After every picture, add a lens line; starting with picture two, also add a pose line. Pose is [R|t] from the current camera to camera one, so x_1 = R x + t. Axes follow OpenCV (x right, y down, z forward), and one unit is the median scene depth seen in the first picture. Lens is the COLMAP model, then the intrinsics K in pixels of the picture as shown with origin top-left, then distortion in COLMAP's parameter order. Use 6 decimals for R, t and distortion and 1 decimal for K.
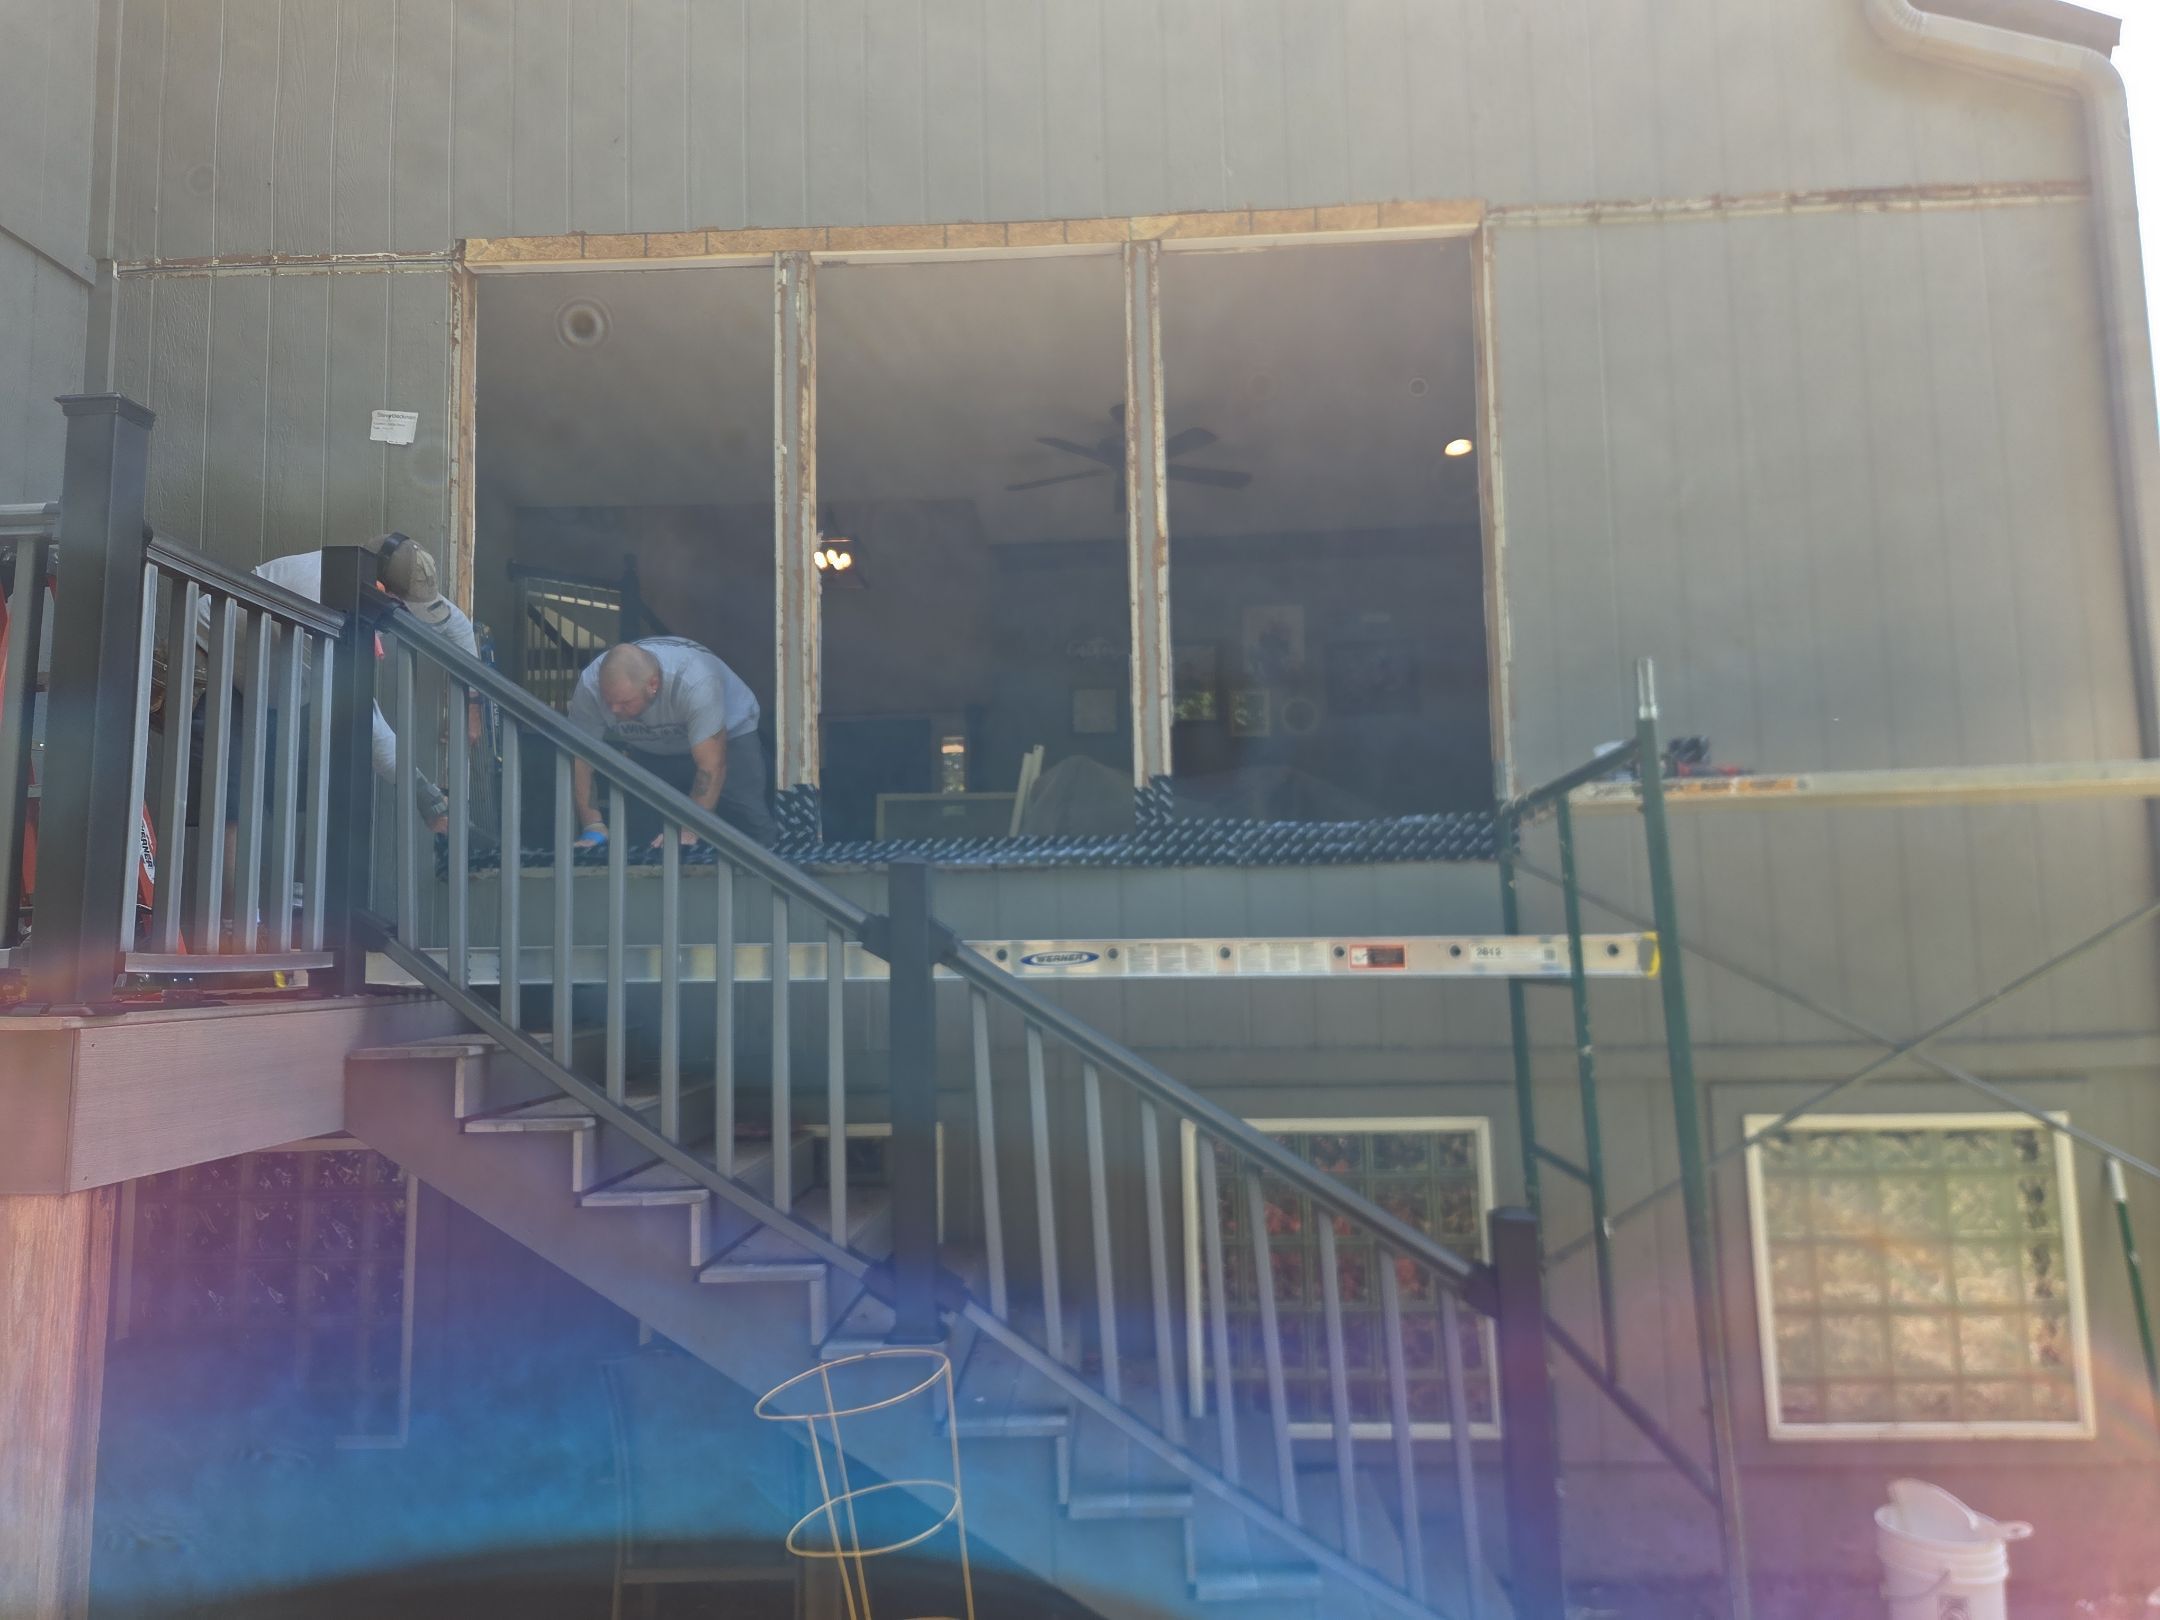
lens RADIAL K [[1447.3, 0, 1078.5], [0, 1447.3, 813.1], [0, 0, 1]] dist [0.044708, -0.022319]
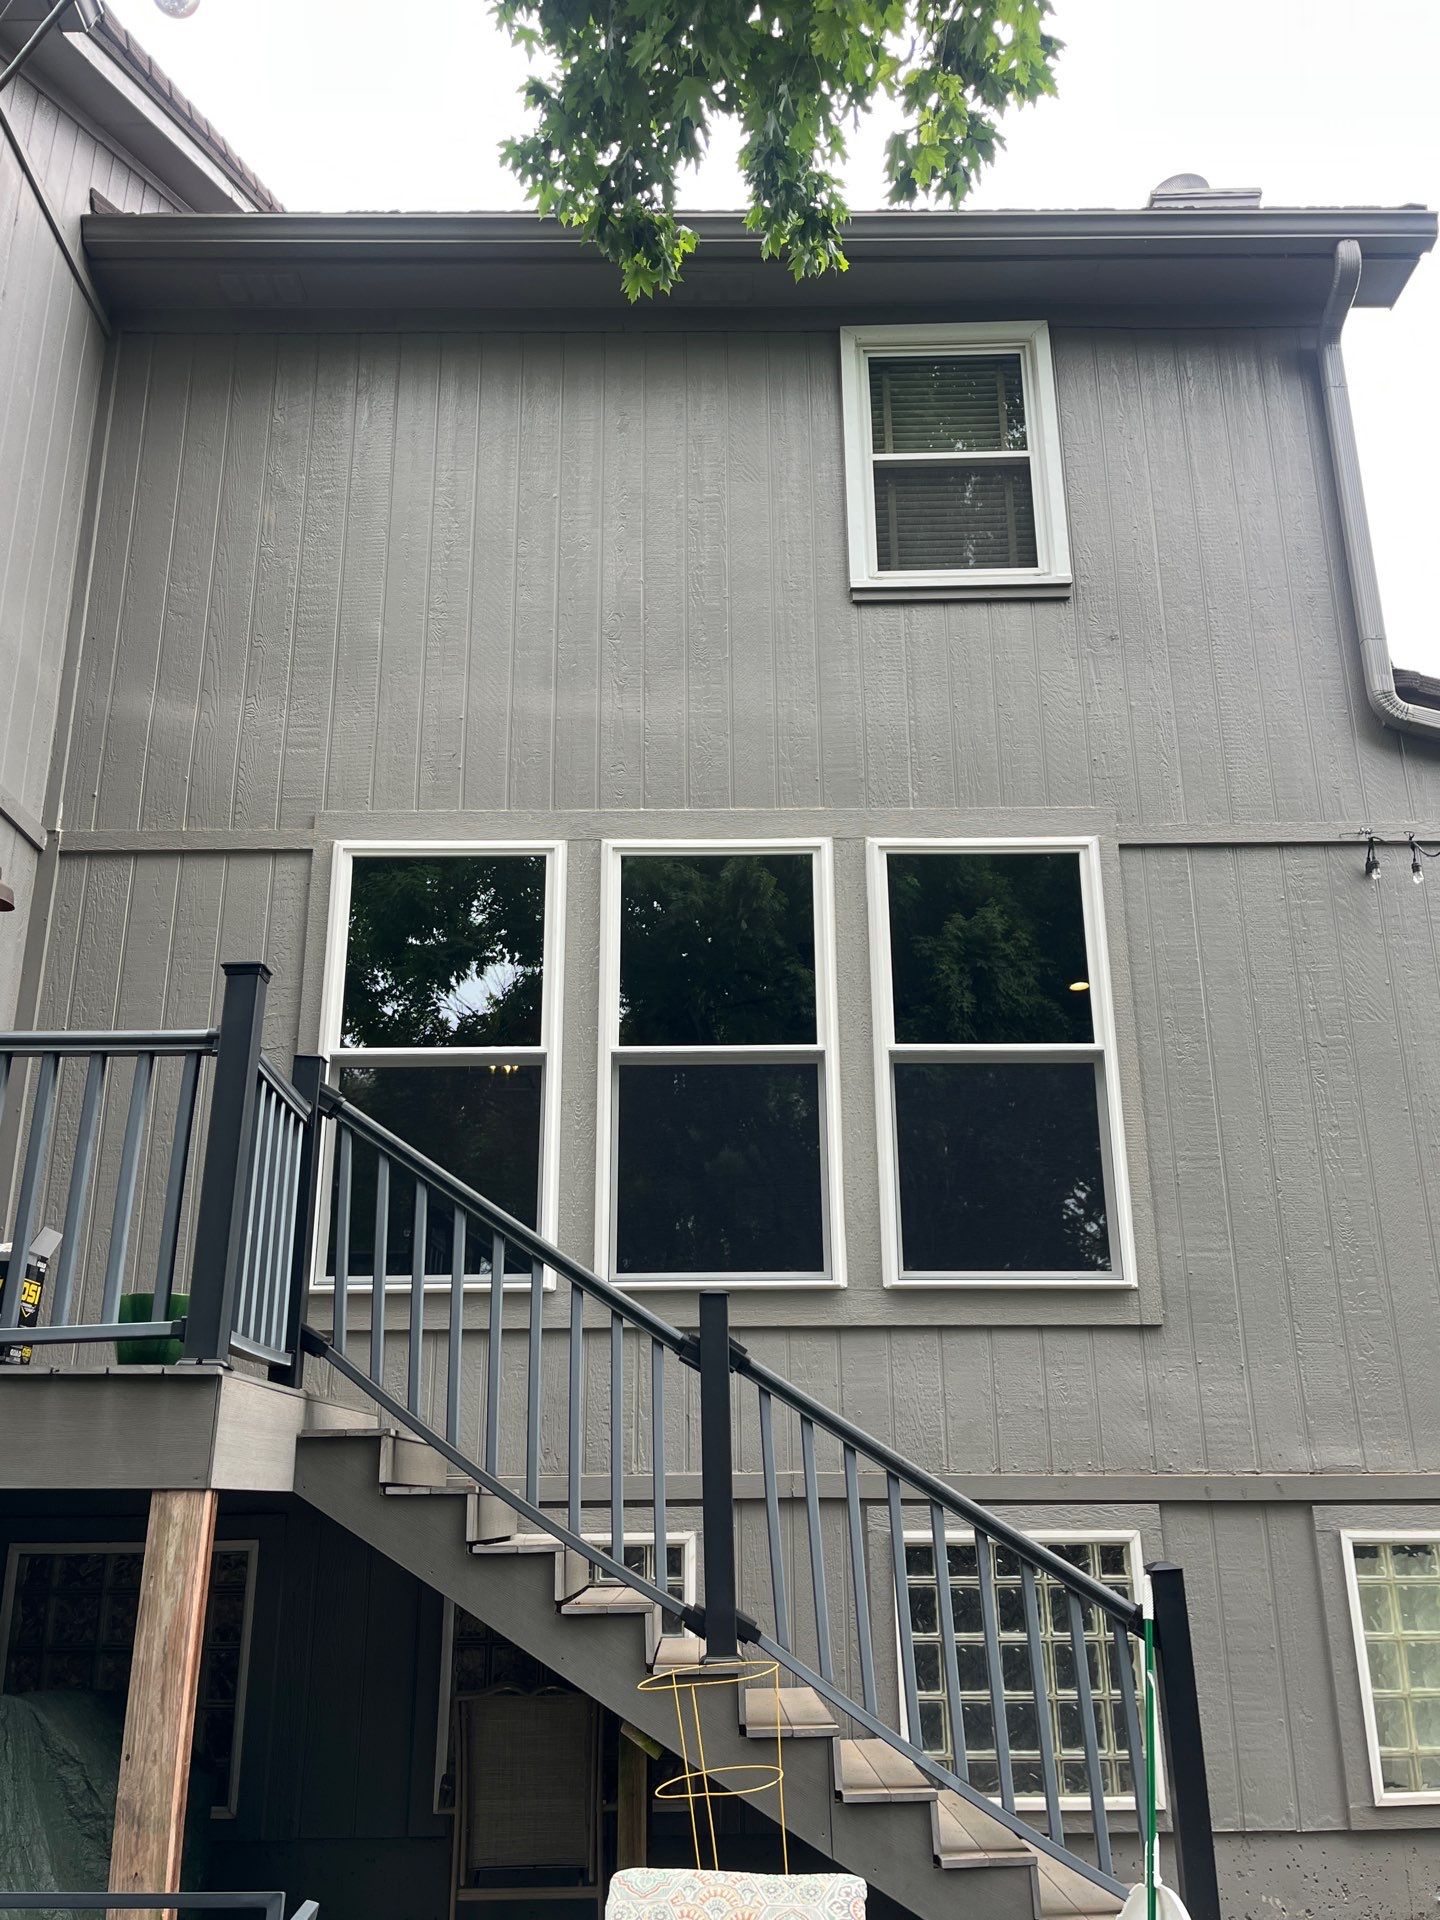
lens RADIAL K [[1633.0, 0, 715.9], [0, 1633.0, 977.8], [0, 0, 1]] dist [0.019282, -0.010326]
pose [[0.998552, 0.026883, 0.046591, -0.192338], [-0.015865, 0.974819, -0.222432, 0.083547], [-0.051397, 0.221371, 0.973834, -0.547986]]
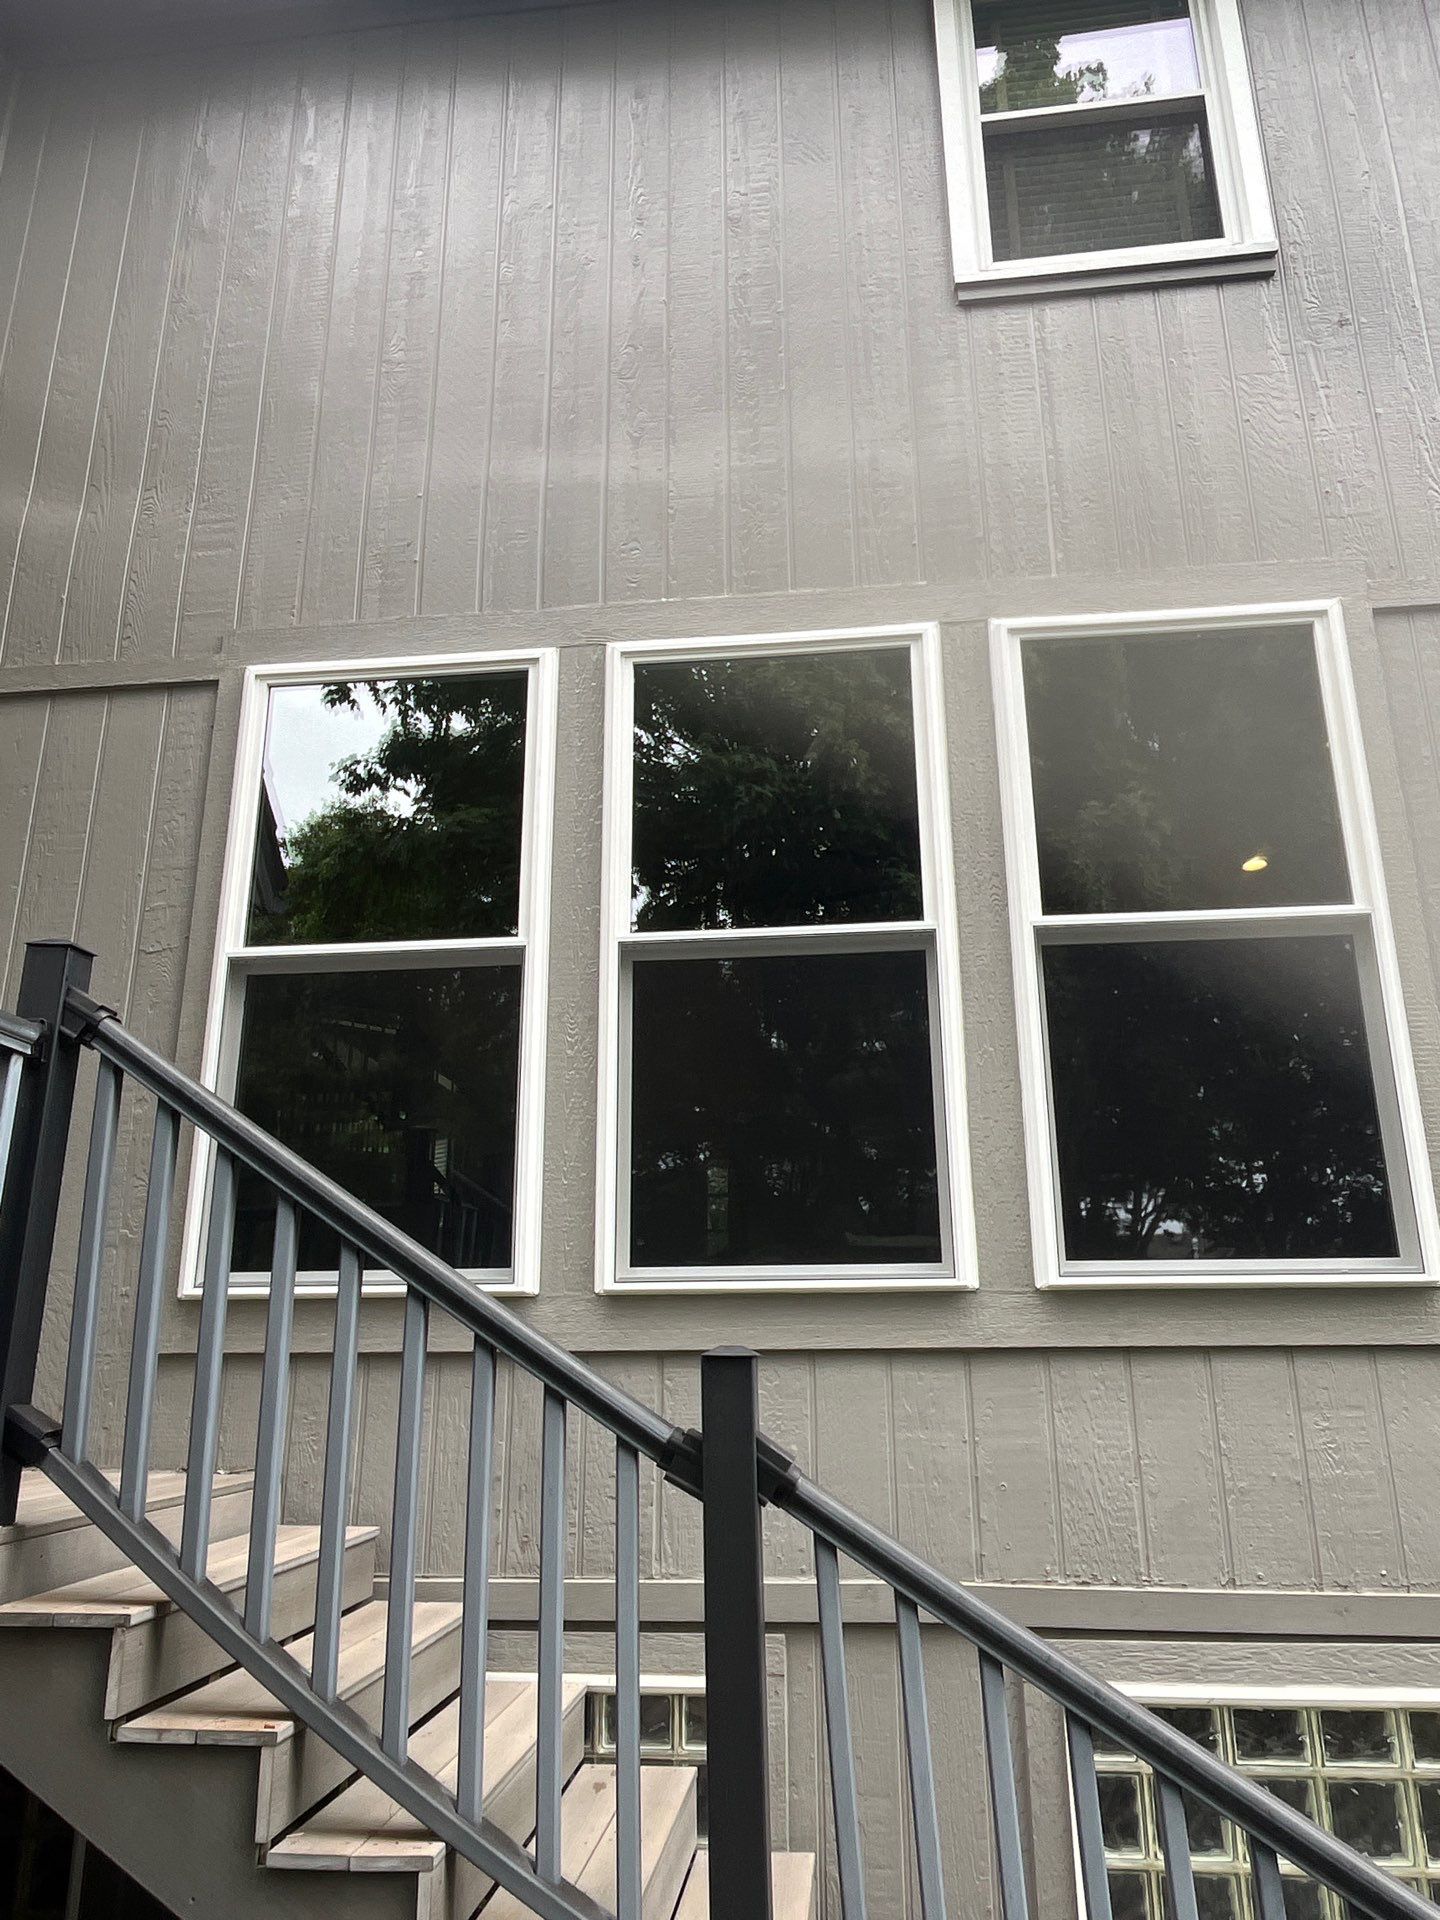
lens RADIAL K [[1313.1, 0, 717.8], [0, 1313.1, 959.7], [0, 0, 1]] dist [-0.012720, -0.000145]
pose [[0.997782, -0.005213, -0.066366, -0.076986], [-0.007940, 0.980494, -0.196387, -0.032119], [0.066095, 0.196478, 0.978278, 0.303546]]
